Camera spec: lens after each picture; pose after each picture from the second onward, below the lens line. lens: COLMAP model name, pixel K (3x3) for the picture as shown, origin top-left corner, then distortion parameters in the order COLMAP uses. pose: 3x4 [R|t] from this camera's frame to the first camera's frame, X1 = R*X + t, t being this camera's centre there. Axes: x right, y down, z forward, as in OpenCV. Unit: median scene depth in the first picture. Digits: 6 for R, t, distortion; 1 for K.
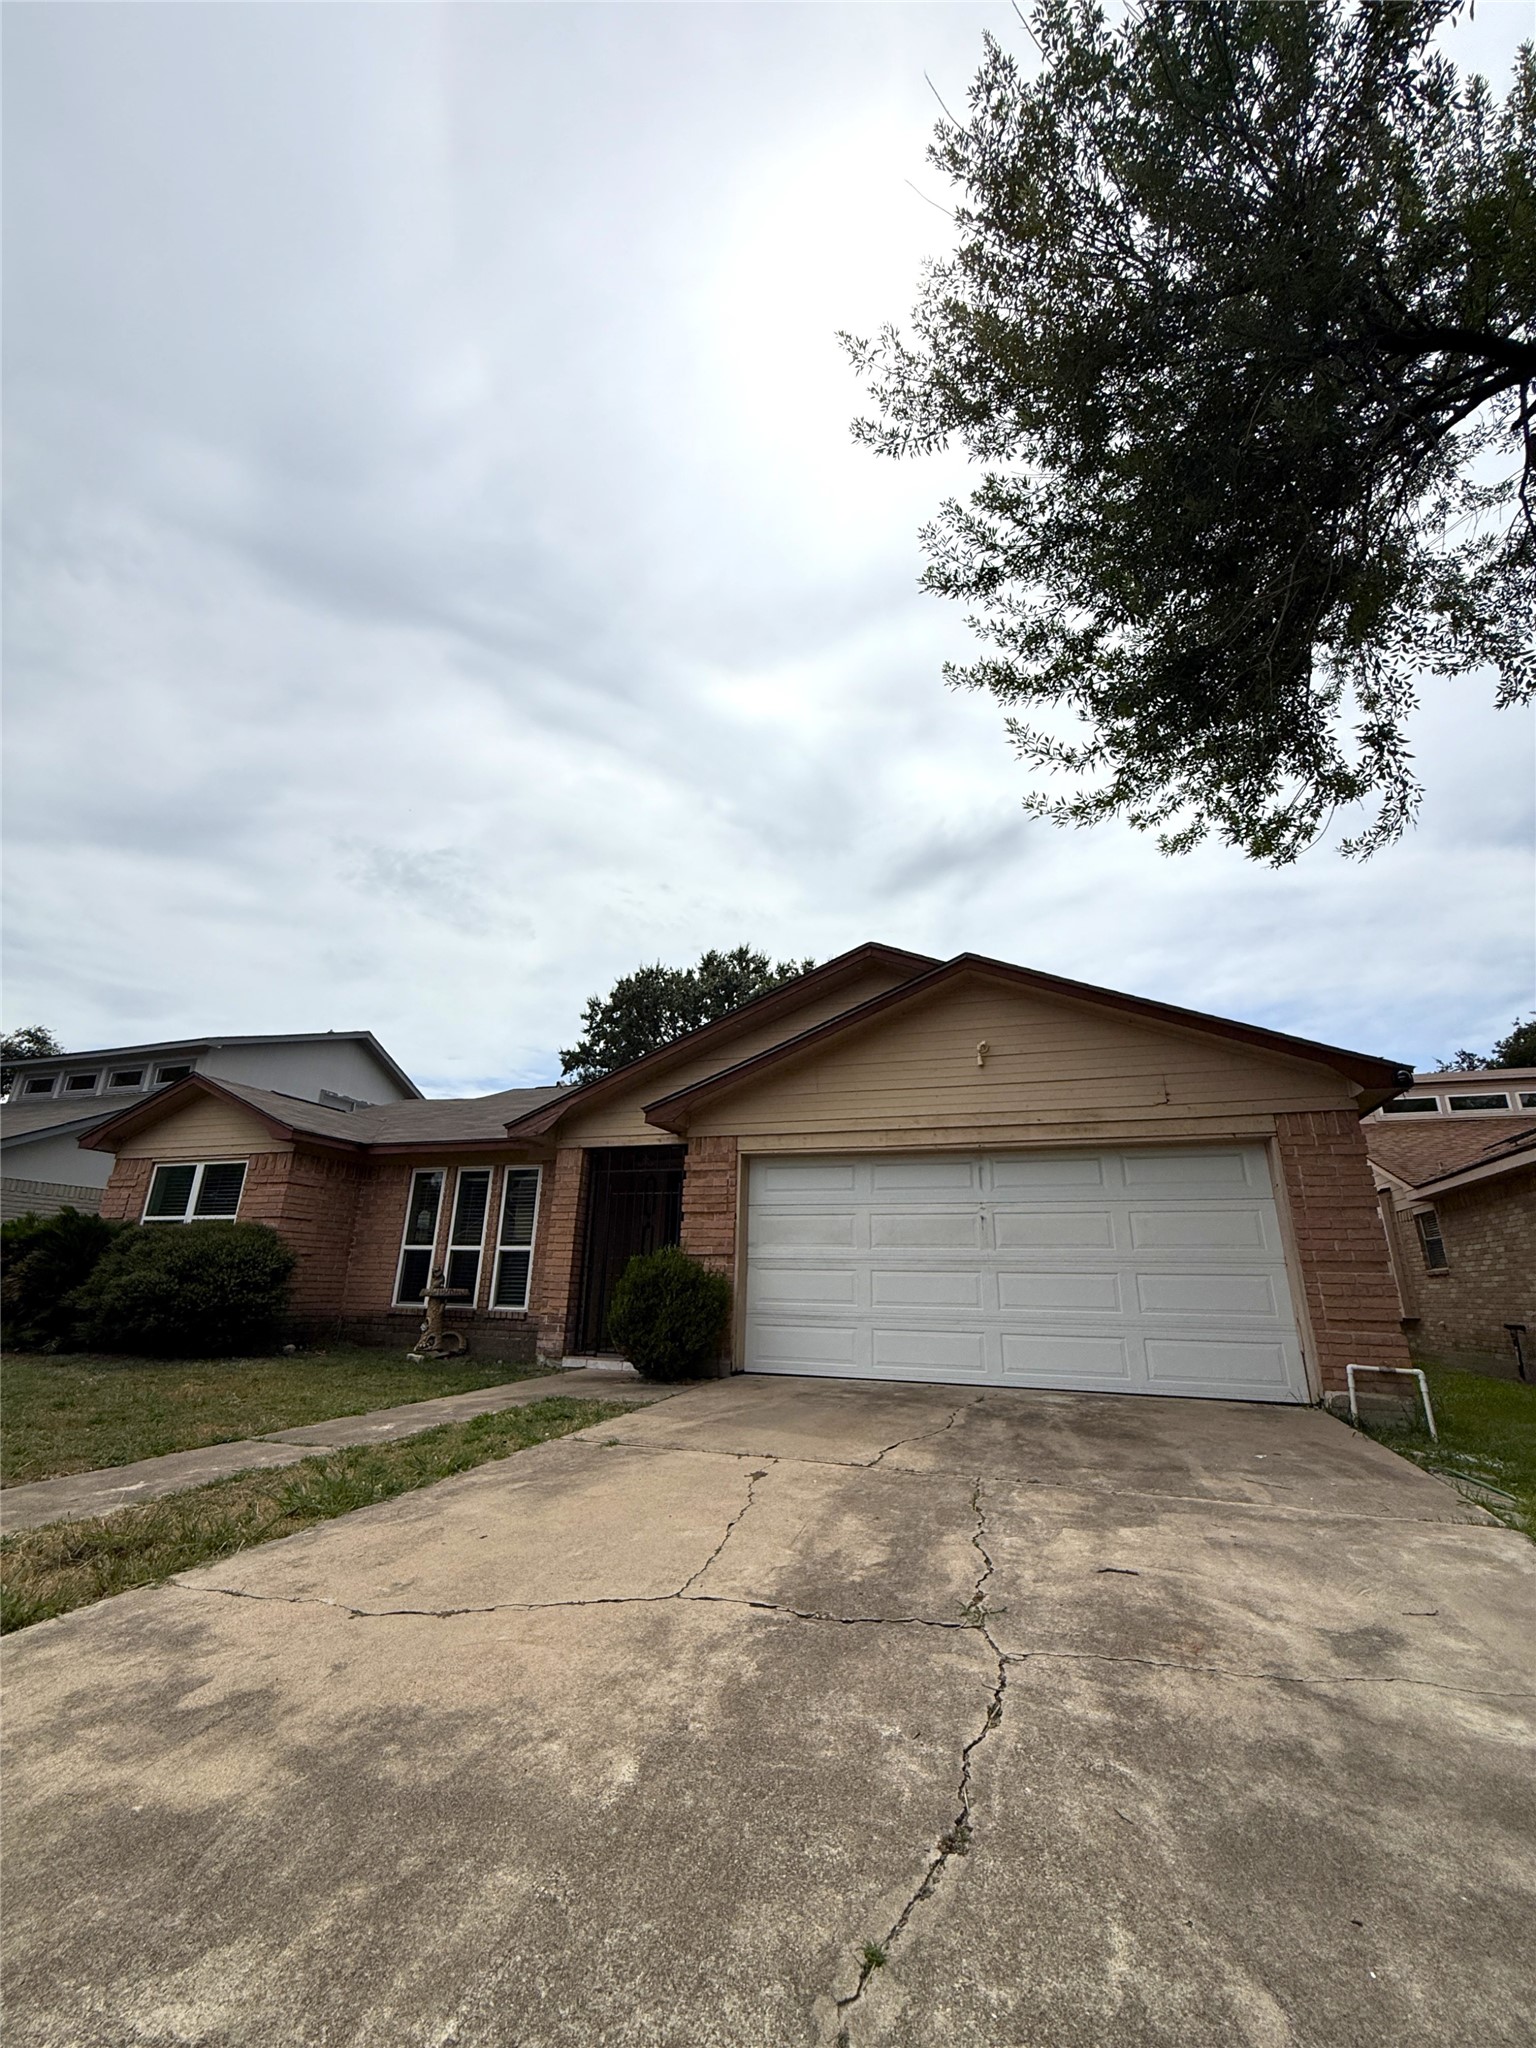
lens RADIAL K [[816.3, 0, 770.9], [0, 816.3, 1021.2], [0, 0, 1]] dist [-0.001493, 0.000146]
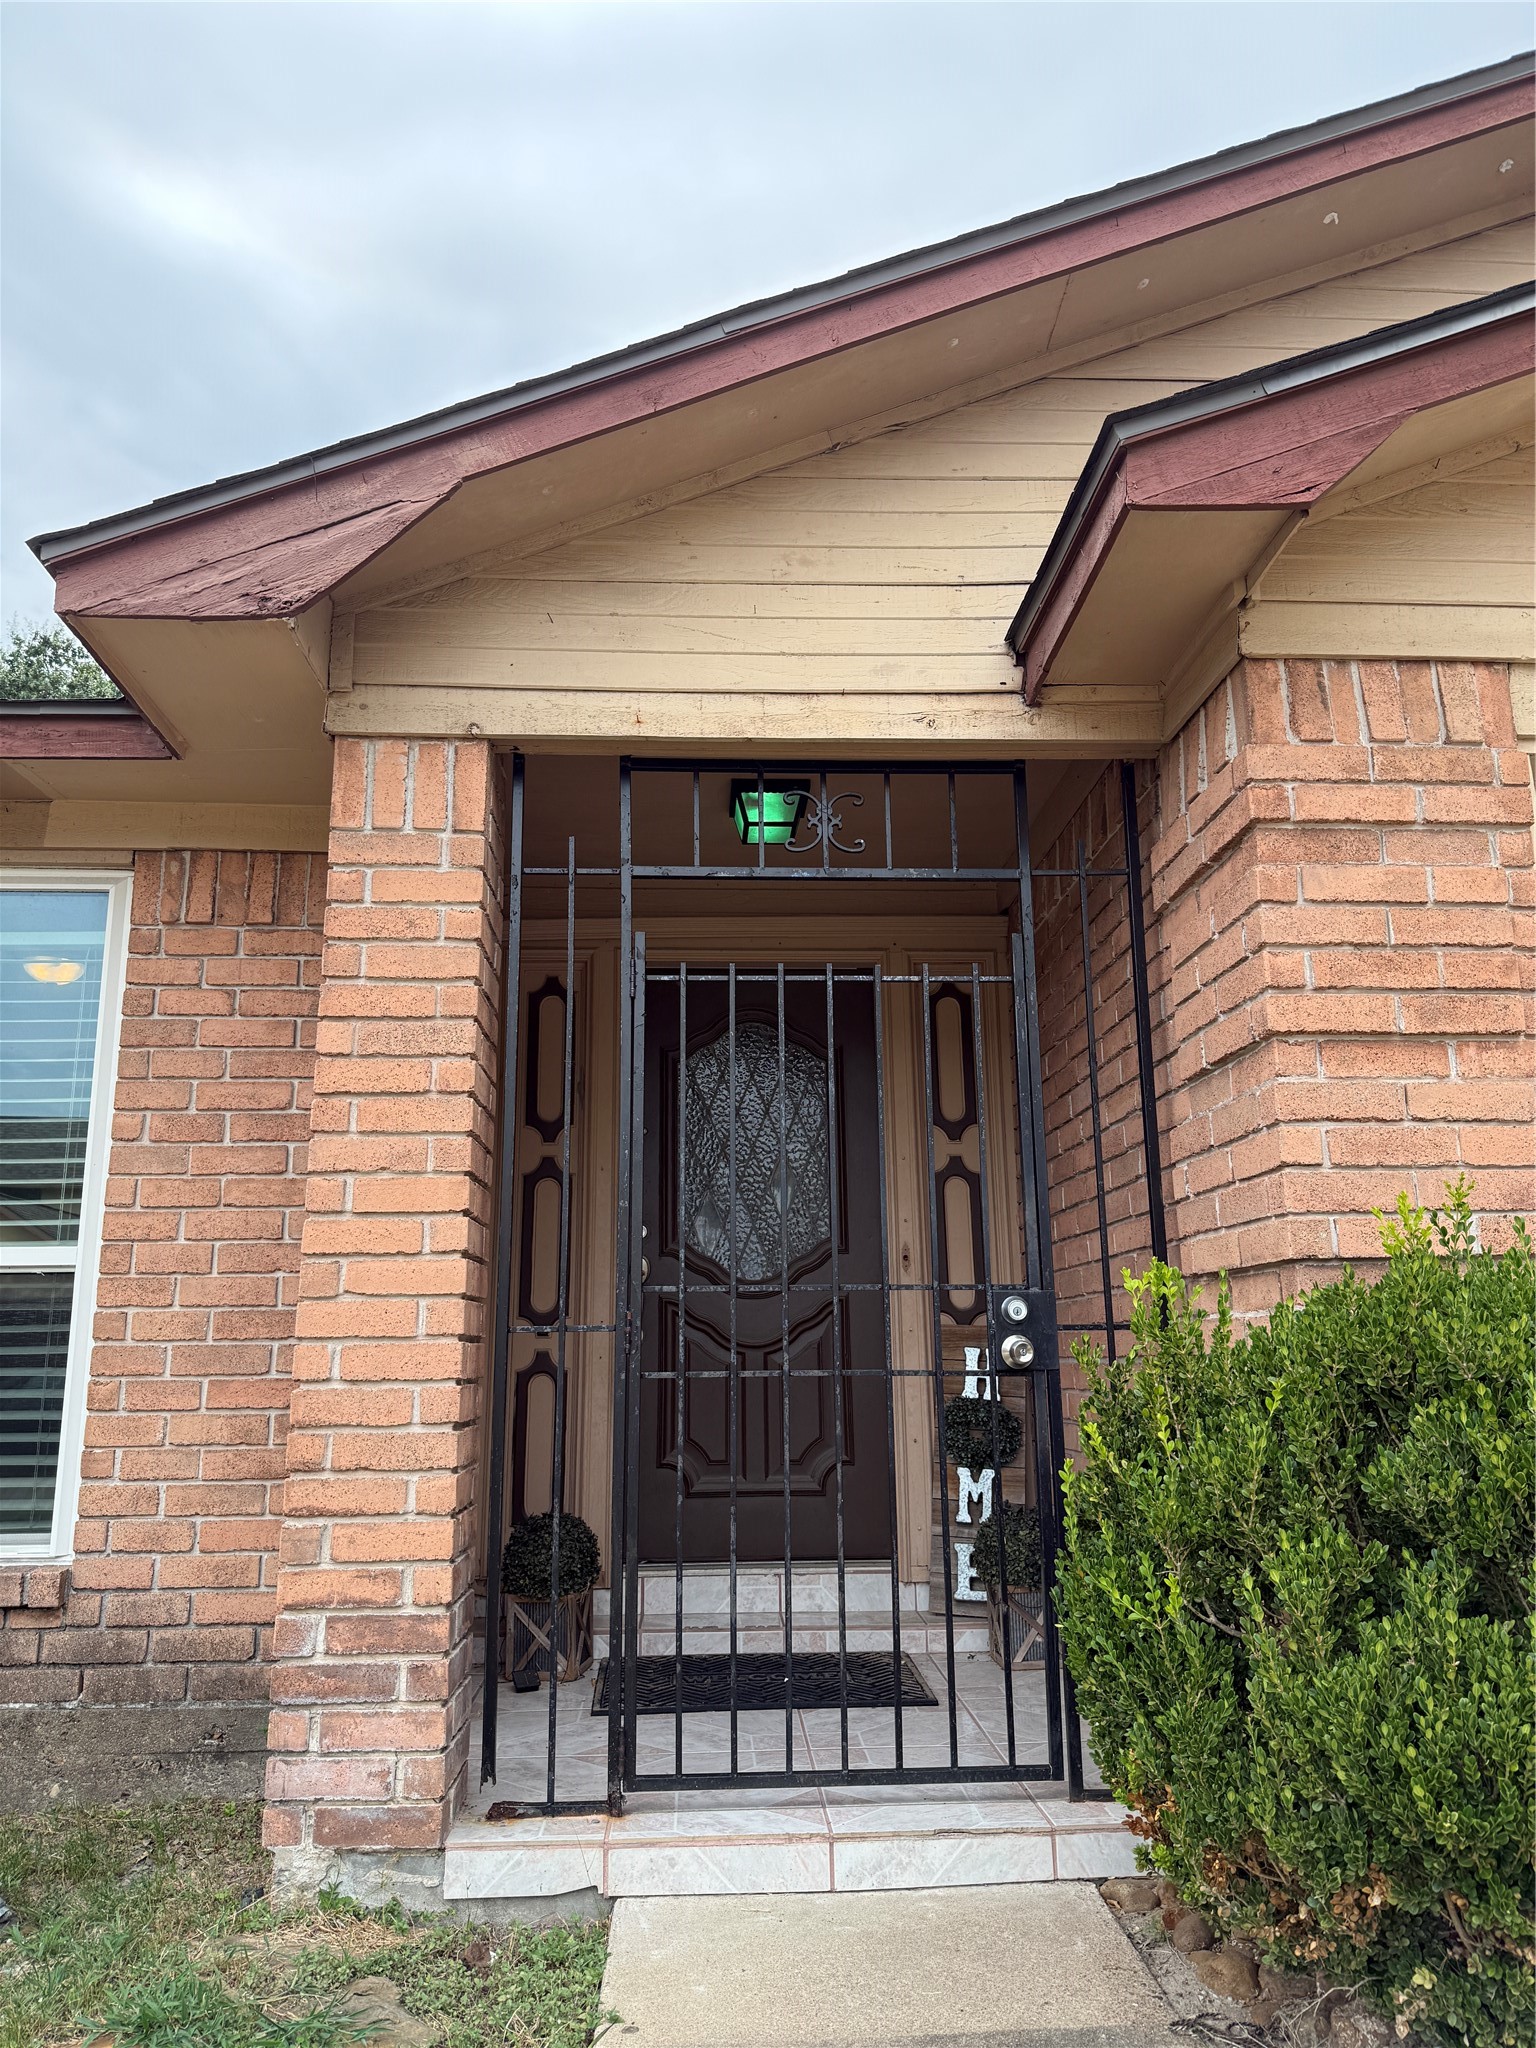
lens RADIAL K [[1450.5, 0, 768.0], [0, 1450.5, 1024.0], [0, 0, 1]] dist [0.040660, -0.082237]
pose [[0.926928, 0.054249, 0.371297, -0.313450], [-0.087931, 0.993346, 0.074381, 0.204602], [-0.364791, -0.101594, 0.925530, 0.695165]]
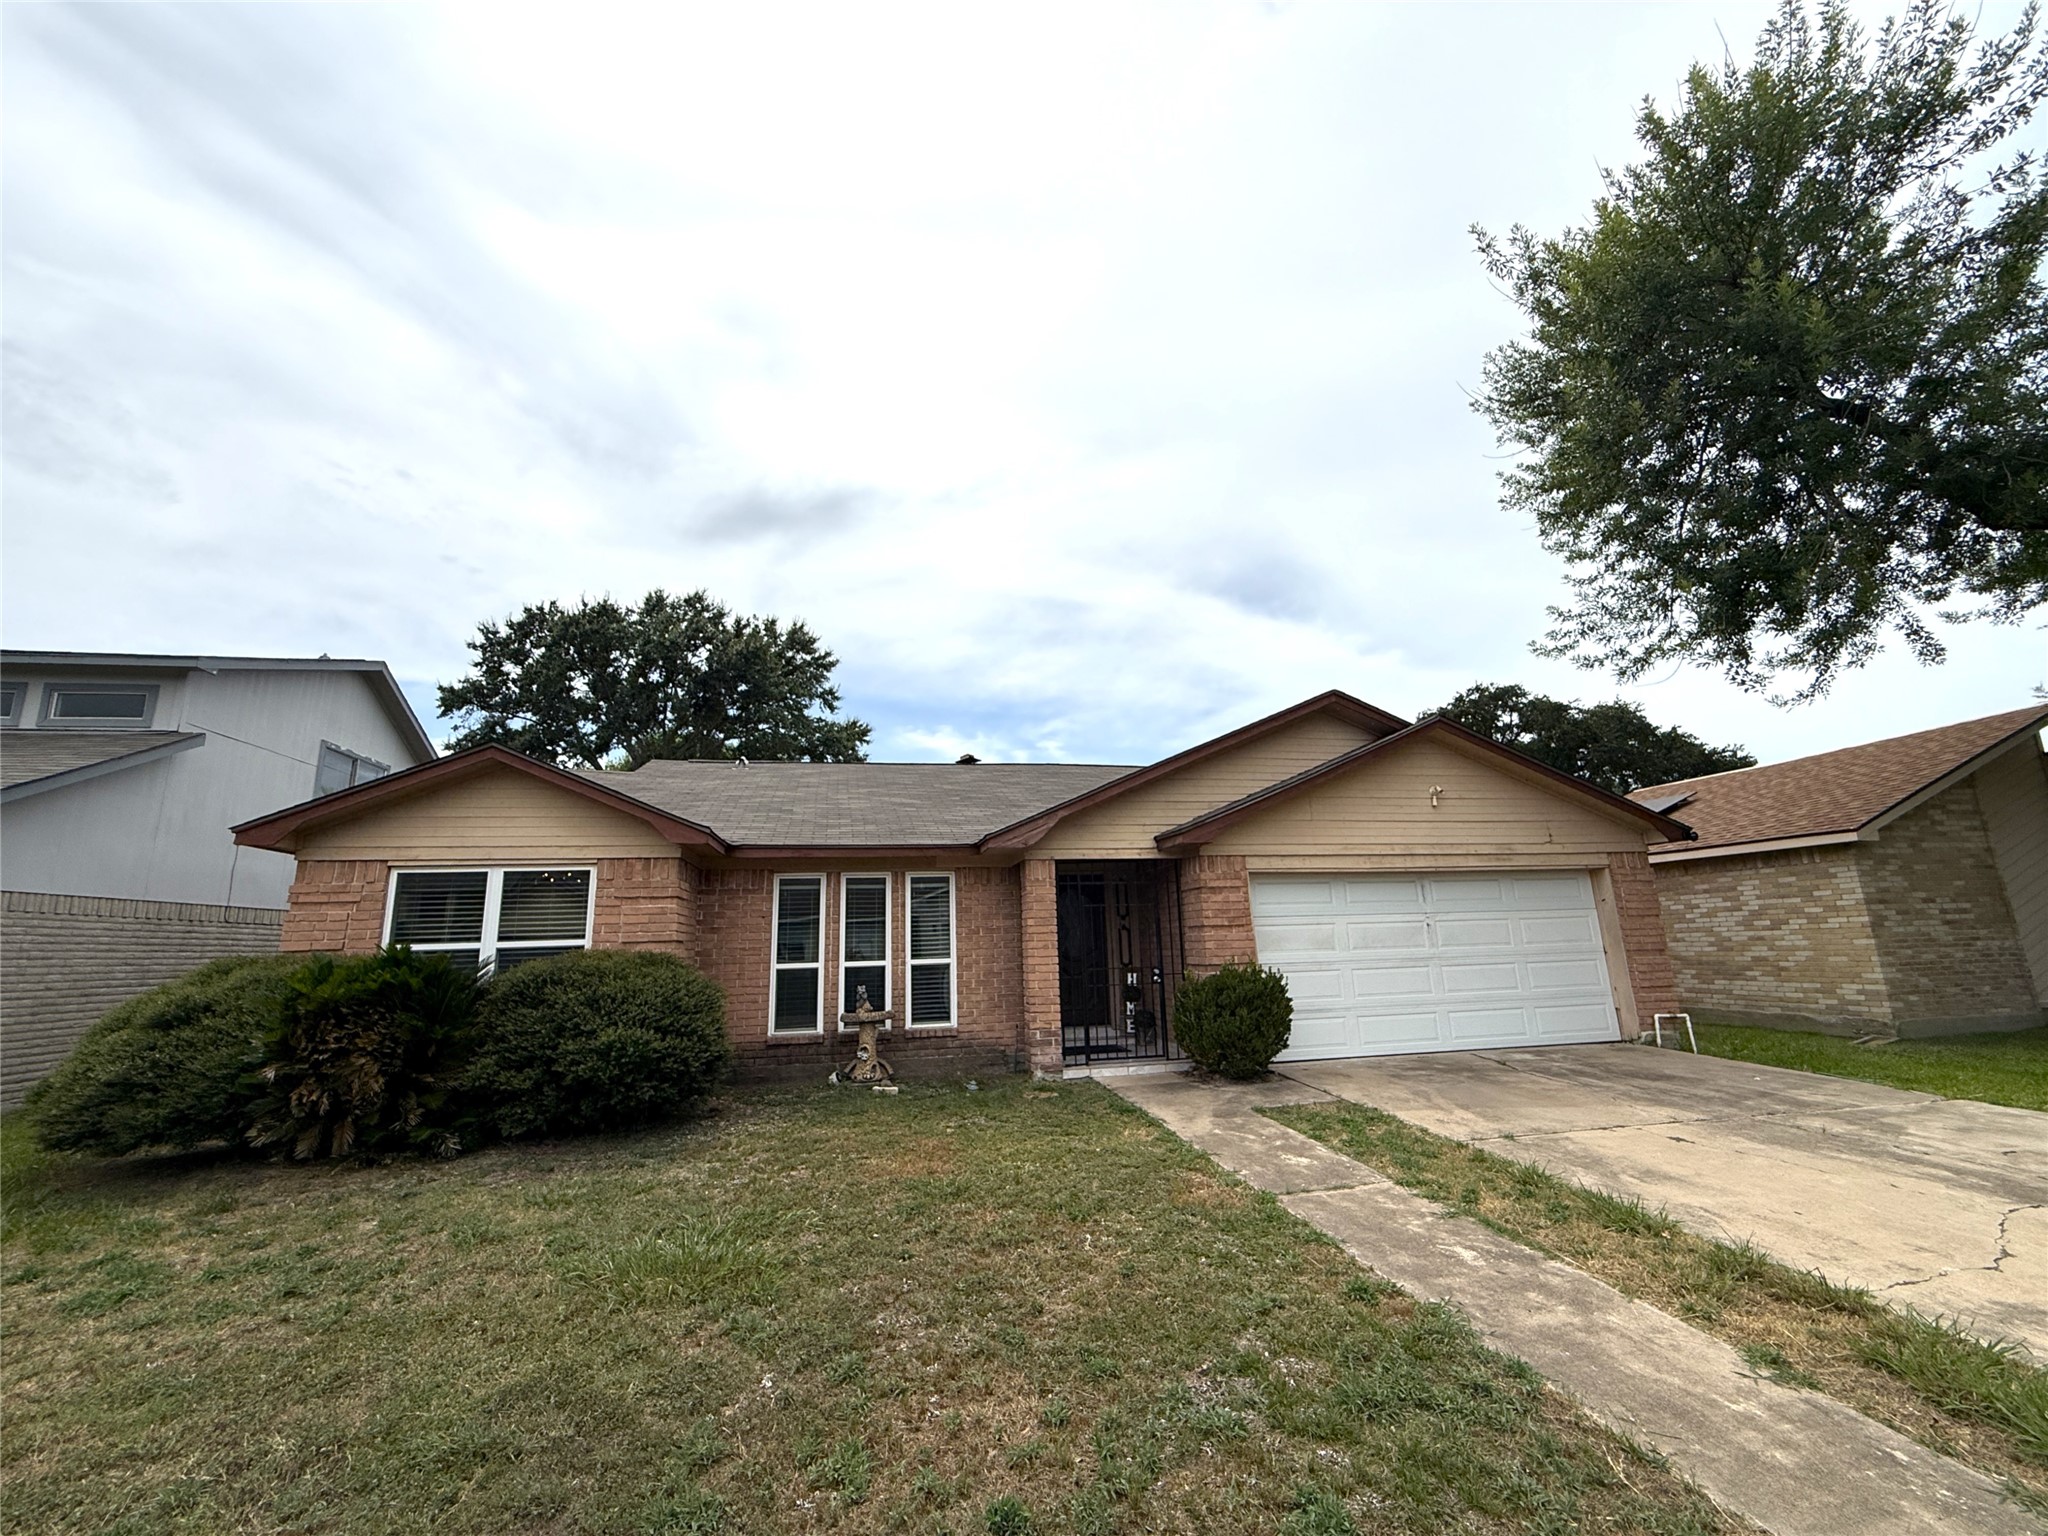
lens RADIAL K [[816.3, 0, 1020.2], [0, 816.3, 766.4], [0, 0, 1]] dist [-0.001493, 0.000146]
pose [[0.865067, 0.061811, 0.497834, -0.812403], [-0.111001, 0.991367, 0.069794, -0.019985], [-0.489222, -0.115636, 0.864459, 0.202730]]
